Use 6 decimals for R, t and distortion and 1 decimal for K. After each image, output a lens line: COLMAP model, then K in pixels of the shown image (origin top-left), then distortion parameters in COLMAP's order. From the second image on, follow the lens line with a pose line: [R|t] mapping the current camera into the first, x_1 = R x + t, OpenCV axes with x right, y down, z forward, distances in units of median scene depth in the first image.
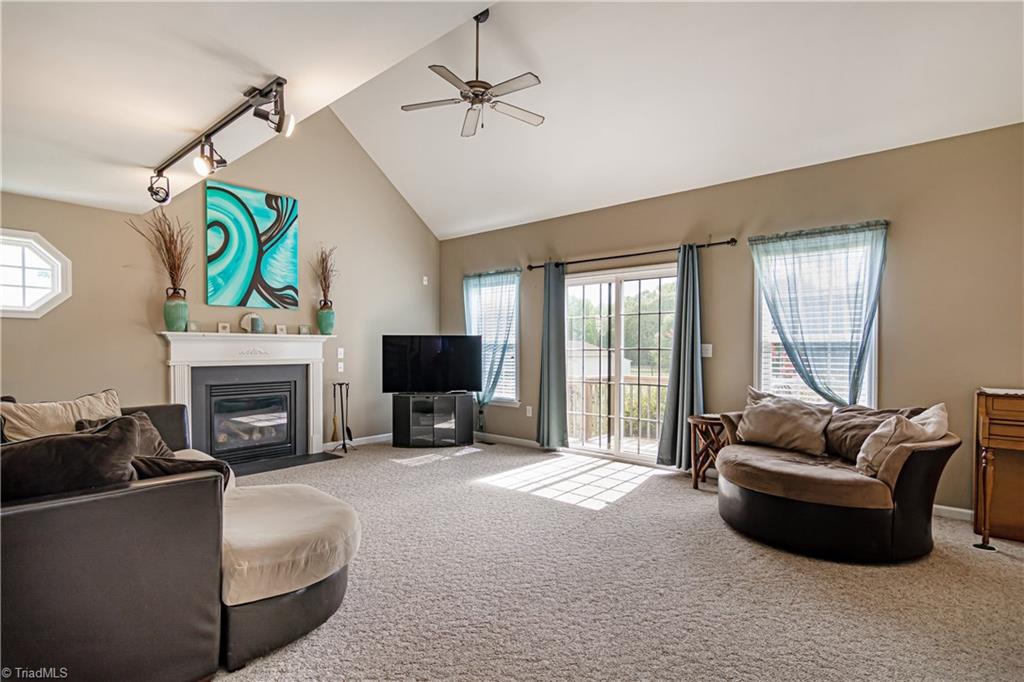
lens RADIAL K [[500.7, 0, 493.4], [0, 500.7, 353.0], [0, 0, 1]] dist [0.002696, 0.000331]
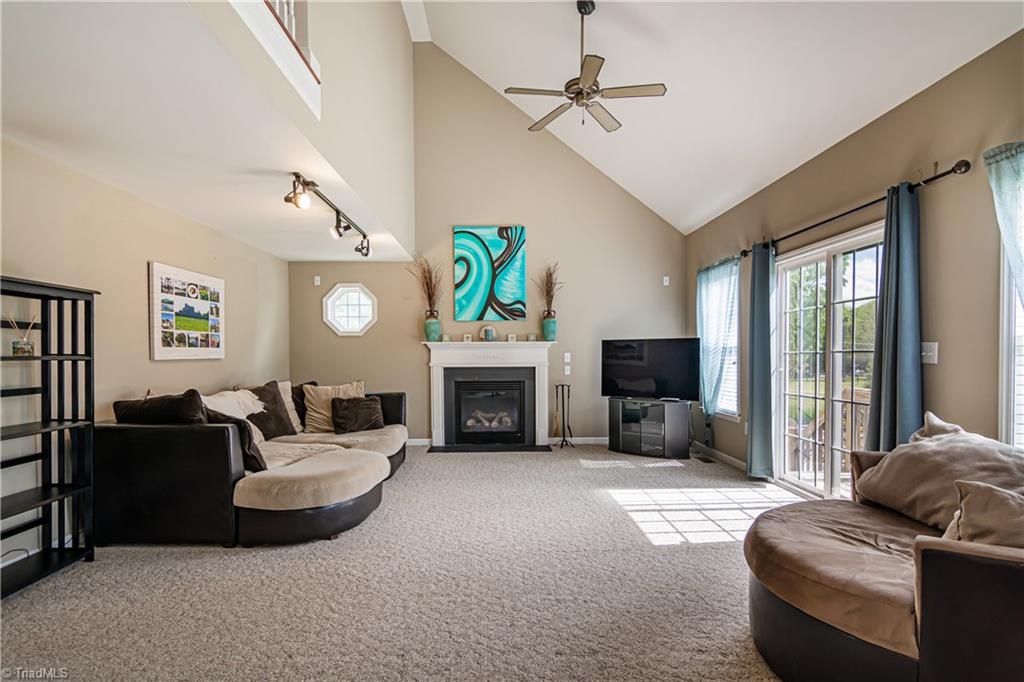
lens RADIAL K [[500.7, 0, 514.4], [0, 500.7, 362.2], [0, 0, 1]] dist [0.002696, 0.000331]
pose [[0.687158, 0.007378, -0.726470, 0.476003], [-0.002356, 0.999966, 0.007927, 0.002510], [0.726504, -0.003736, 0.687152, 0.188319]]
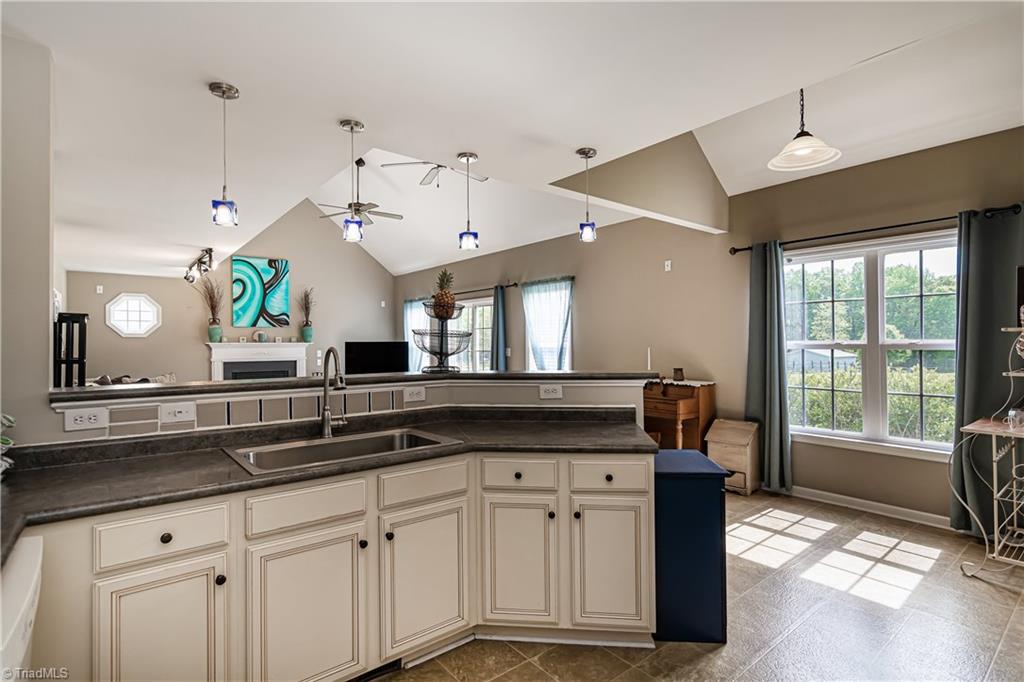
lens RADIAL K [[500.7, 0, 495.5], [0, 500.7, 347.1], [0, 0, 1]] dist [0.002696, 0.000331]
pose [[0.981833, -0.004229, -0.189699, 0.627517], [0.003094, 0.999975, -0.006280, -0.010341], [0.189721, 0.005579, 0.981822, -0.517859]]
